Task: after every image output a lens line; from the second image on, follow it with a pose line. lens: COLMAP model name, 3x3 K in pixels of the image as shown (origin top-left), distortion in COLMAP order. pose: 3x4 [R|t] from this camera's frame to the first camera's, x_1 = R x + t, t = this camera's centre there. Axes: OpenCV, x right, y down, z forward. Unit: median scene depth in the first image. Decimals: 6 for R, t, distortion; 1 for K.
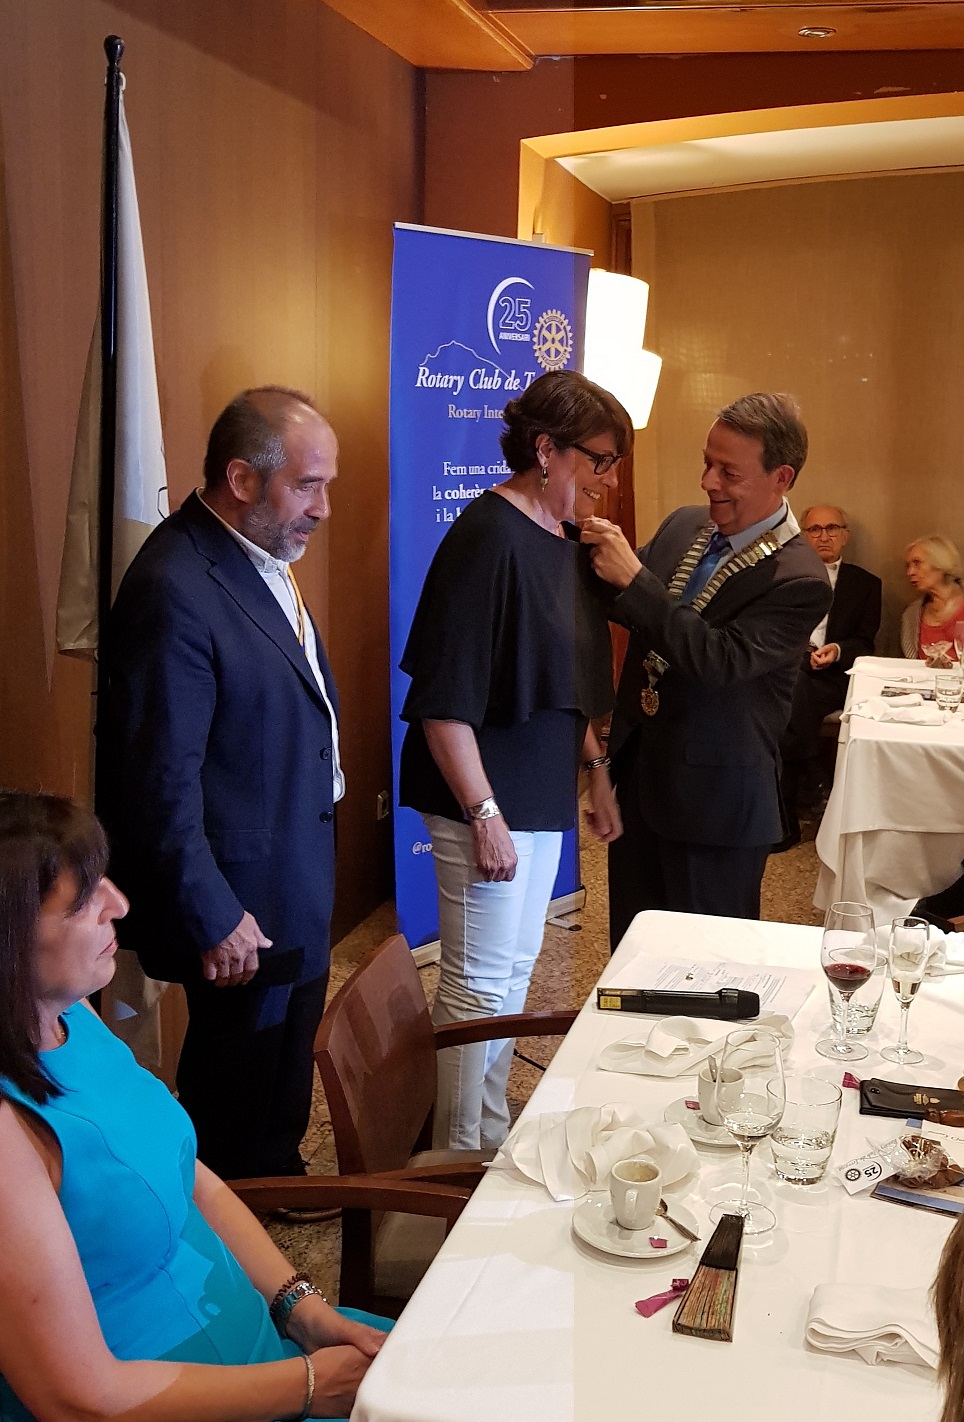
lens RADIAL K [[1641.4, 0, 567.1], [0, 1641.4, 713.6], [0, 0, 1]] dist [-0.004279, 0.000000]
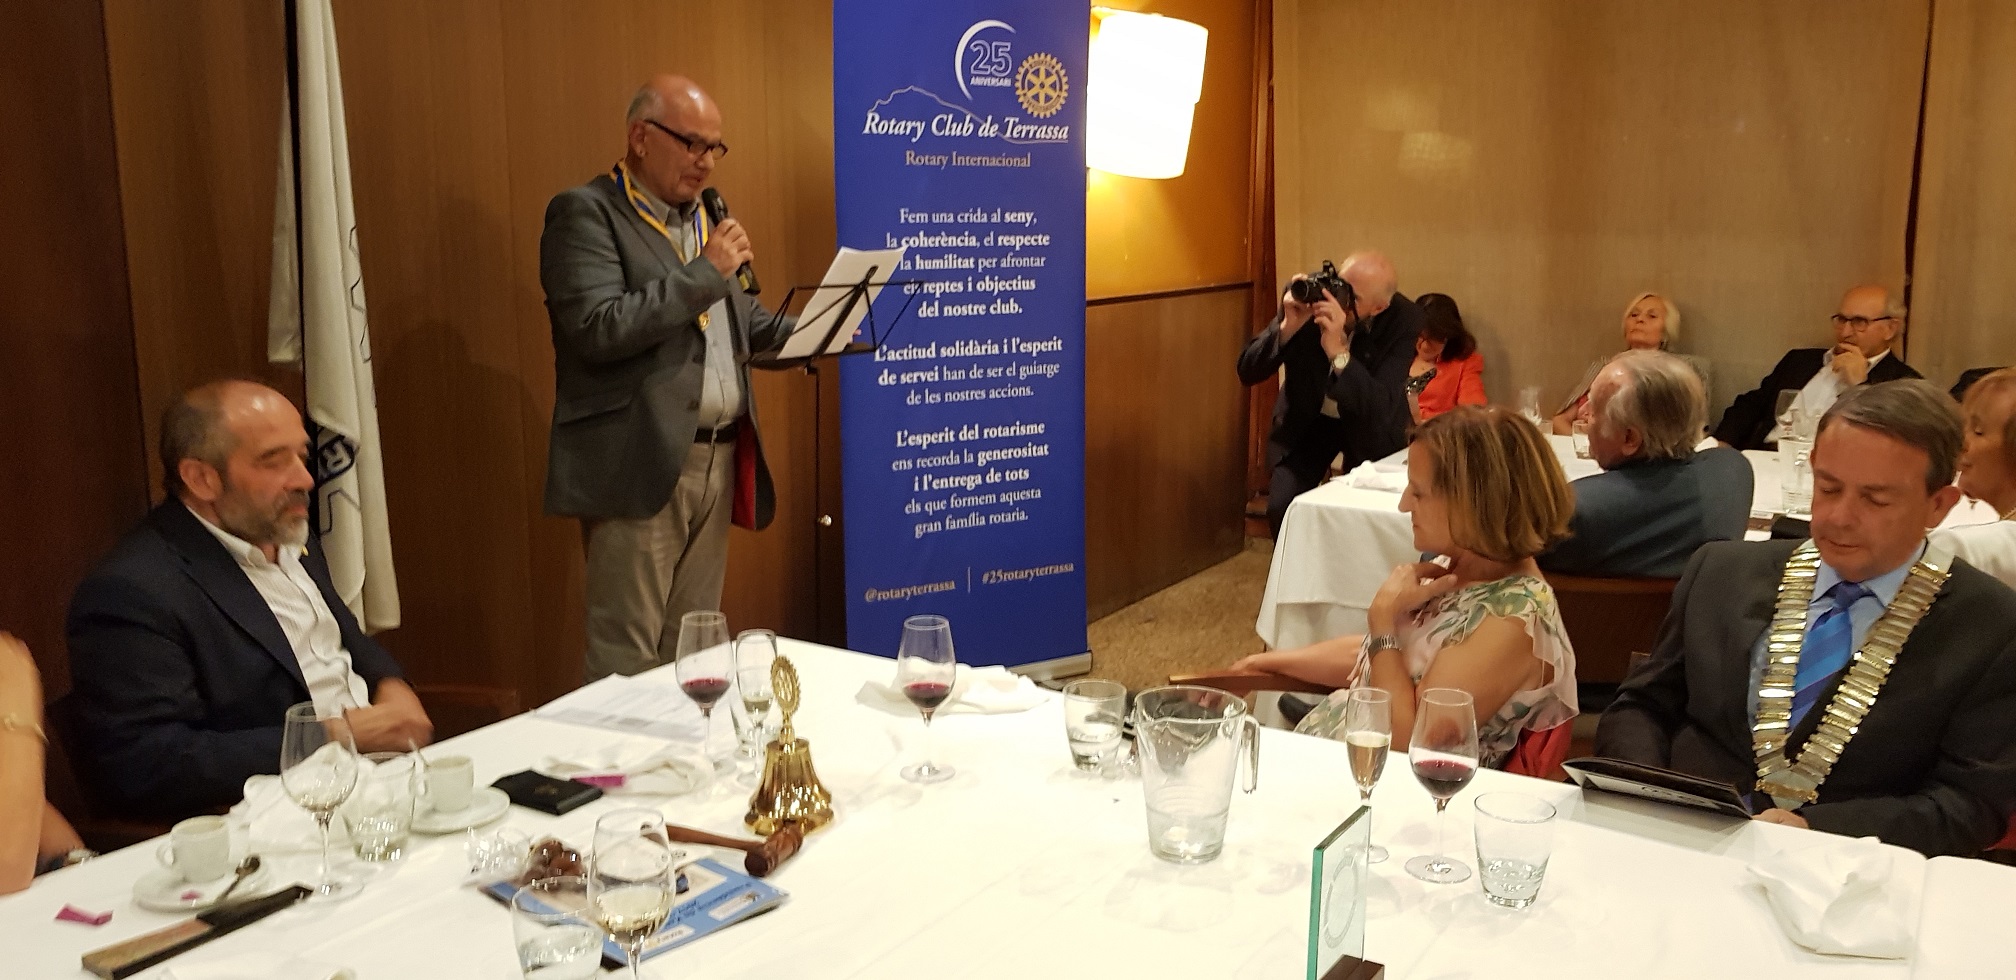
lens RADIAL K [[1668.4, 0, 1077.5], [0, 1668.4, 515.0], [0, 0, 1]] dist [0.023407, -0.030374]
pose [[0.948899, 0.040615, -0.312955, 0.342622], [-0.040997, 0.999145, 0.005363, 0.022131], [0.312905, 0.007742, 0.949753, 0.068061]]
